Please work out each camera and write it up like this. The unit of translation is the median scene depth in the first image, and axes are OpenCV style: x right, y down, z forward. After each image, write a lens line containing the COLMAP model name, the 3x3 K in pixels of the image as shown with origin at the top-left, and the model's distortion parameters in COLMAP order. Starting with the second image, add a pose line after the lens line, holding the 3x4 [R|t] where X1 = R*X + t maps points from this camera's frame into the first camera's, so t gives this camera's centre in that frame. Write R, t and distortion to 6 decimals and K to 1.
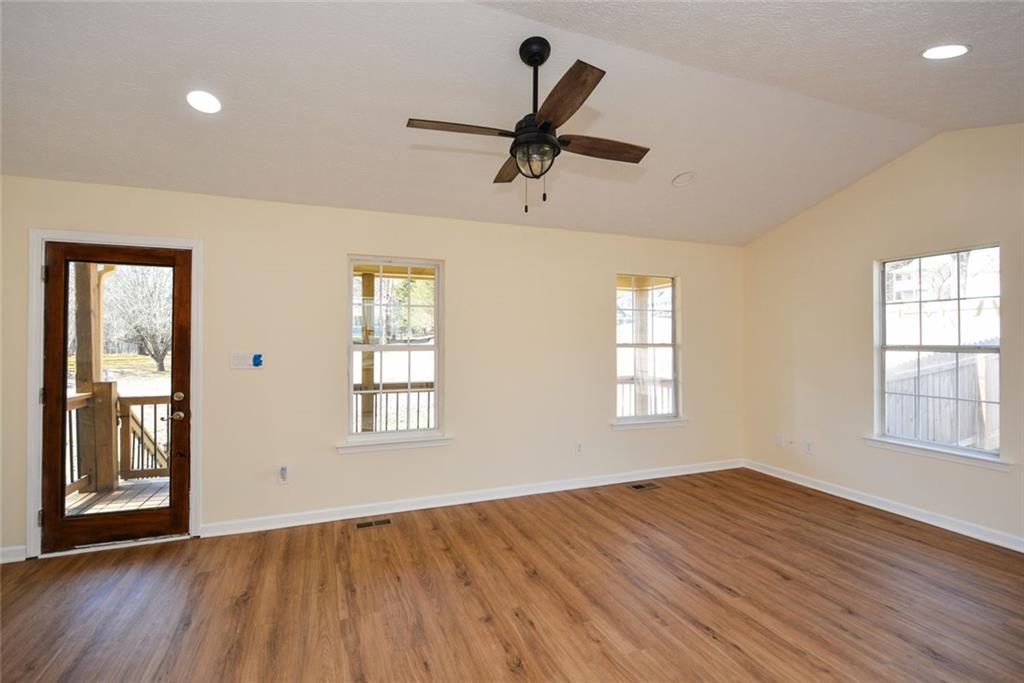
lens RADIAL K [[464.8, 0, 511.3], [0, 464.8, 337.2], [0, 0, 1]] dist [-0.002443, -0.000791]
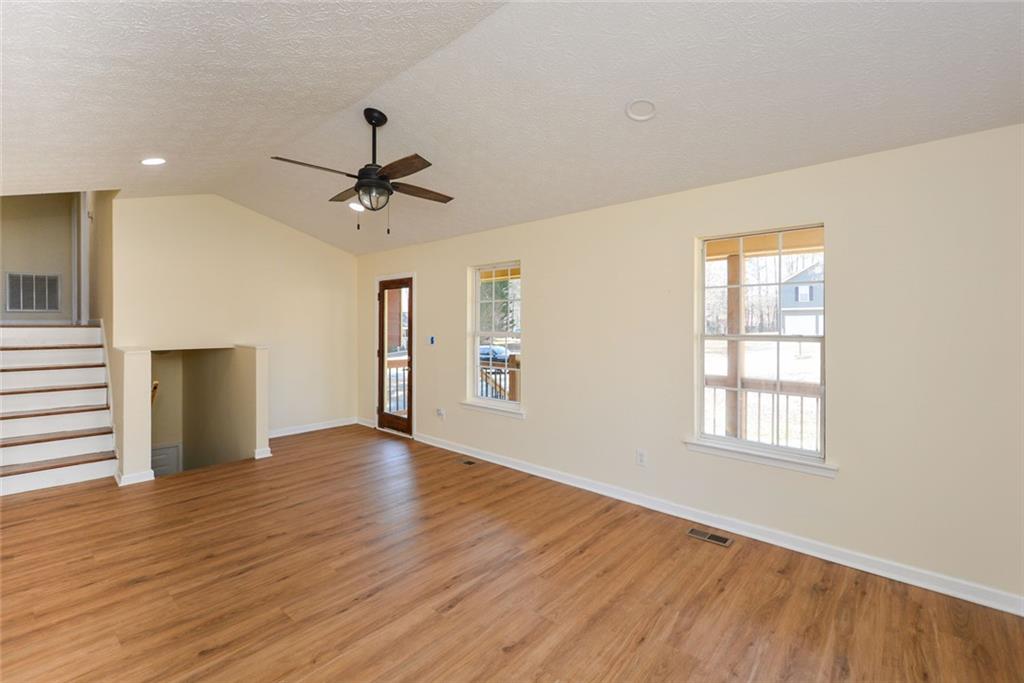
lens RADIAL K [[458.2, 0, 508.1], [0, 458.2, 321.6], [0, 0, 1]] dist [-0.002496, -0.001162]
pose [[0.433611, -0.007160, -0.901072, 1.068203], [0.006243, 0.999968, -0.004942, -0.006038], [0.901079, -0.003483, 0.433642, 0.576008]]
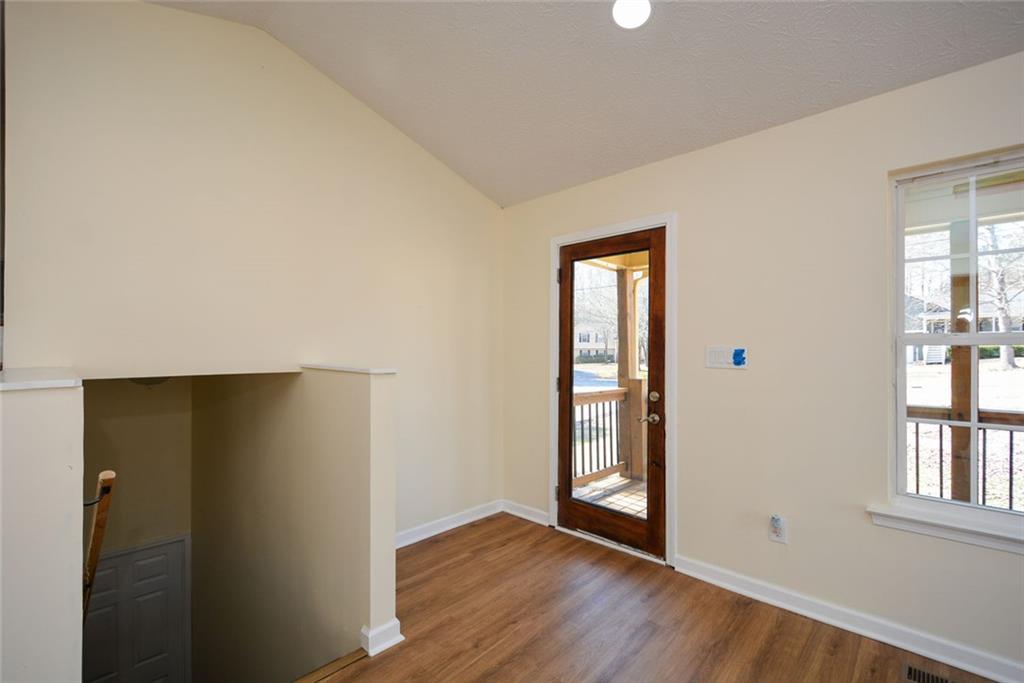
lens RADIAL K [[456.0, 0, 508.3], [0, 456.0, 345.9], [0, 0, 1]] dist [-0.002964, -0.000918]
pose [[0.423752, -0.009096, -0.905732, -0.056728], [0.002747, 0.999958, -0.008758, 0.039077], [0.905774, 0.001223, 0.423759, 0.390205]]
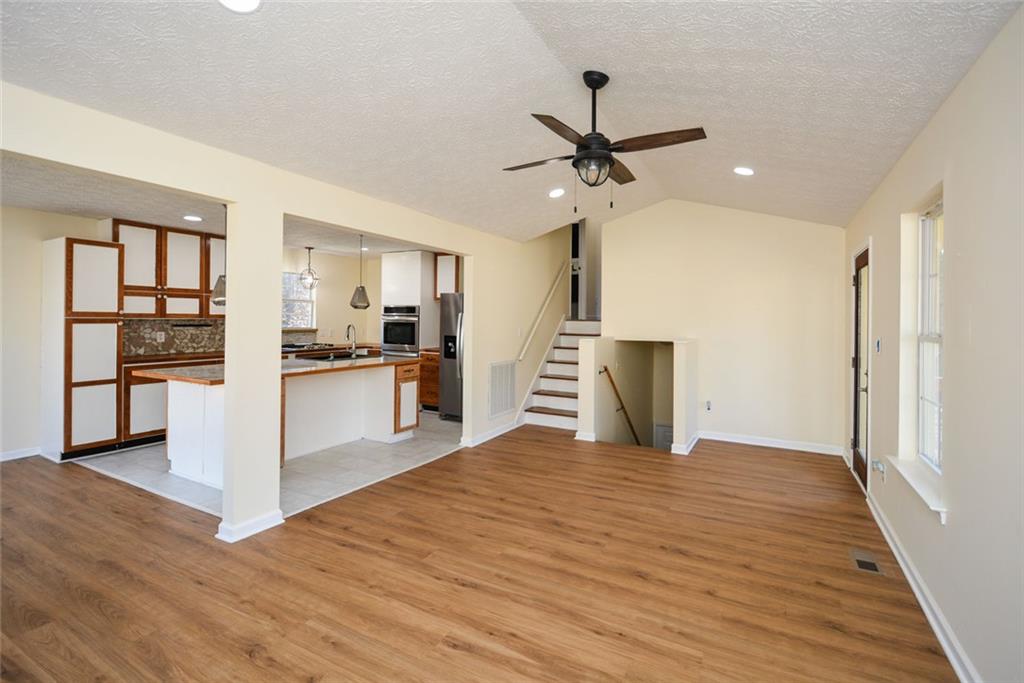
lens RADIAL K [[453.3, 0, 515.7], [0, 453.3, 321.8], [0, 0, 1]] dist [0.001426, 0.000077]
pose [[-0.771788, -0.006991, -0.635842, 0.703351], [-0.007518, 0.999970, -0.001869, 0.005807], [0.635836, 0.003338, -0.771817, 1.320818]]
